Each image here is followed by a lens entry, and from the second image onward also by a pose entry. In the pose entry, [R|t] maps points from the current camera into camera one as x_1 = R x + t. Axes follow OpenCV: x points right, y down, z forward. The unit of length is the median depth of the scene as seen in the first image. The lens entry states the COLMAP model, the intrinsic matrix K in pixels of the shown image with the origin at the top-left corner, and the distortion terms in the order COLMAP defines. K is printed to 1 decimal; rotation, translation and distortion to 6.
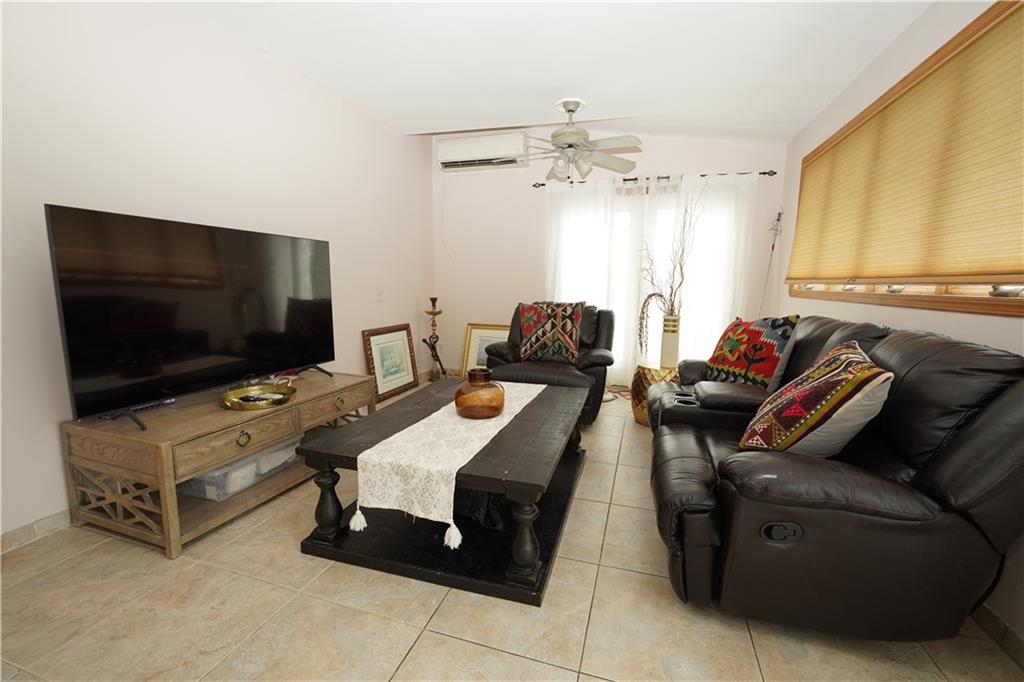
lens RADIAL K [[426.7, 0, 509.7], [0, 426.7, 342.3], [0, 0, 1]] dist [-0.003363, 0.002029]
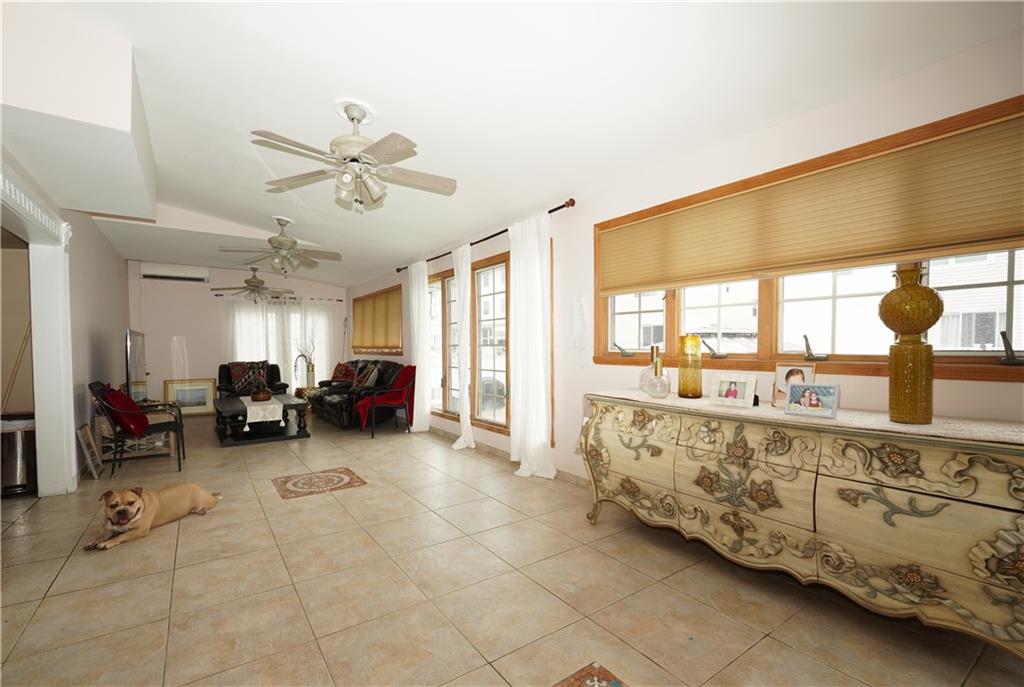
lens RADIAL K [[474.1, 0, 507.5], [0, 474.1, 349.2], [0, 0, 1]] dist [-0.005827, -0.000830]
pose [[0.613118, -0.026588, 0.789544, -1.193587], [0.129583, 0.989281, -0.067314, 0.203021], [-0.779291, 0.143583, 0.609992, -1.692965]]
